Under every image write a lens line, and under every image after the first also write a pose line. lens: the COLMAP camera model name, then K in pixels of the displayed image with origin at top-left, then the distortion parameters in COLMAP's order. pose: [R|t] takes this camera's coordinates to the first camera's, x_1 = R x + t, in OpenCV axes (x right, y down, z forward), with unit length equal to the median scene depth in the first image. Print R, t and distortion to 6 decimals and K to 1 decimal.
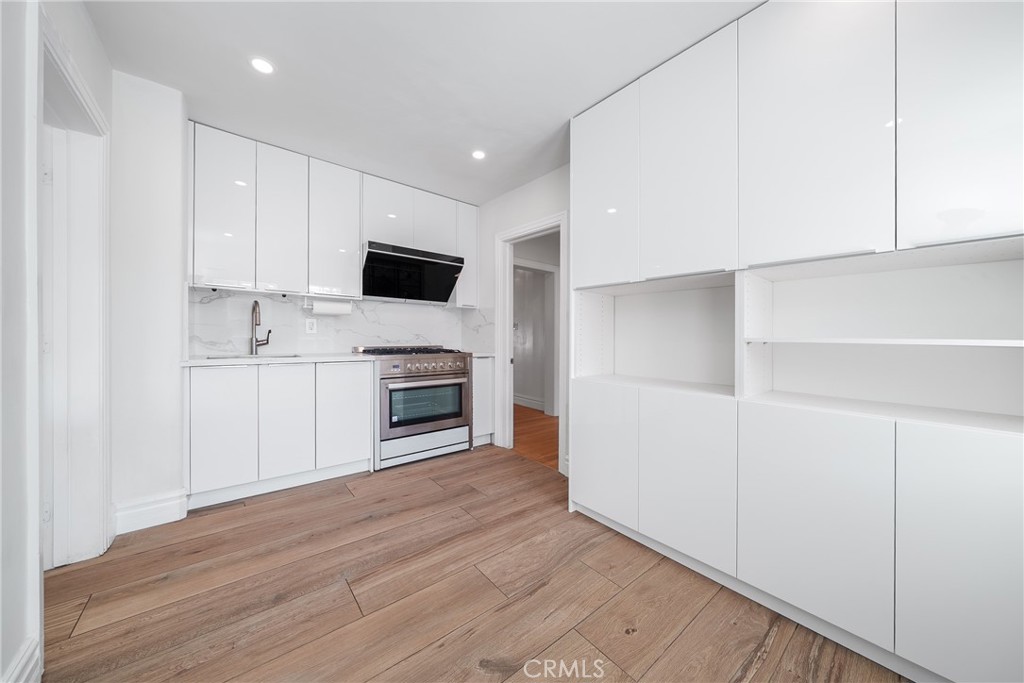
lens RADIAL K [[349.1, 0, 515.5], [0, 349.1, 336.2], [0, 0, 1]] dist [-0.002954, 0.000458]
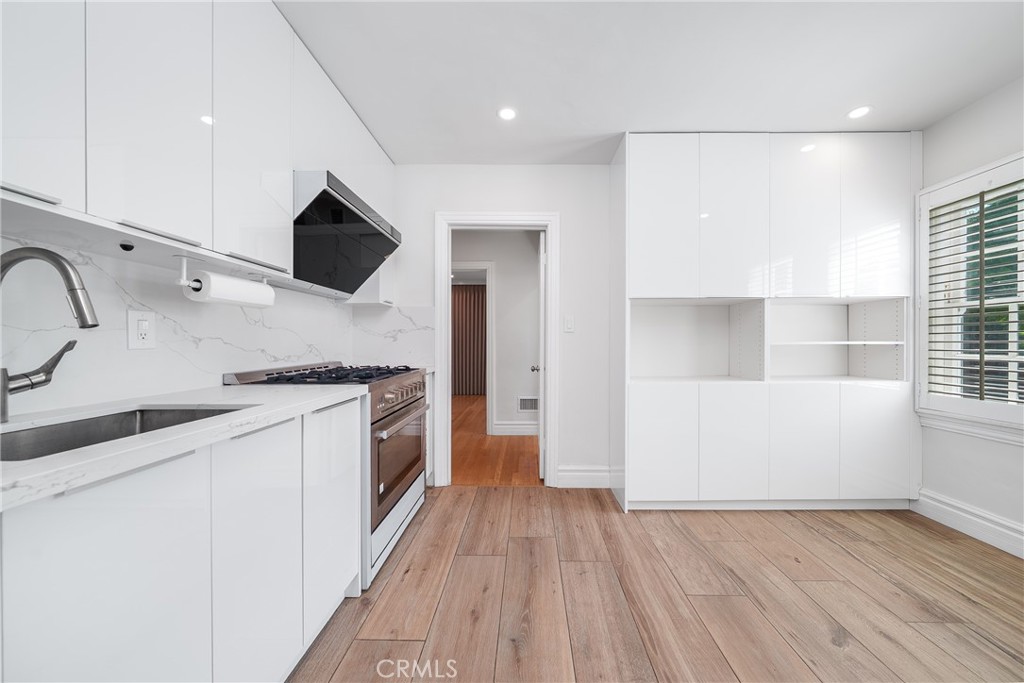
lens RADIAL K [[357.8, 0, 518.1], [0, 357.8, 340.8], [0, 0, 1]] dist [-0.002434, -0.000001]
pose [[0.644323, -0.014614, 0.764614, -0.871402], [0.013055, 0.999882, 0.008109, -0.019647], [-0.764642, 0.004757, 0.644438, 0.571799]]
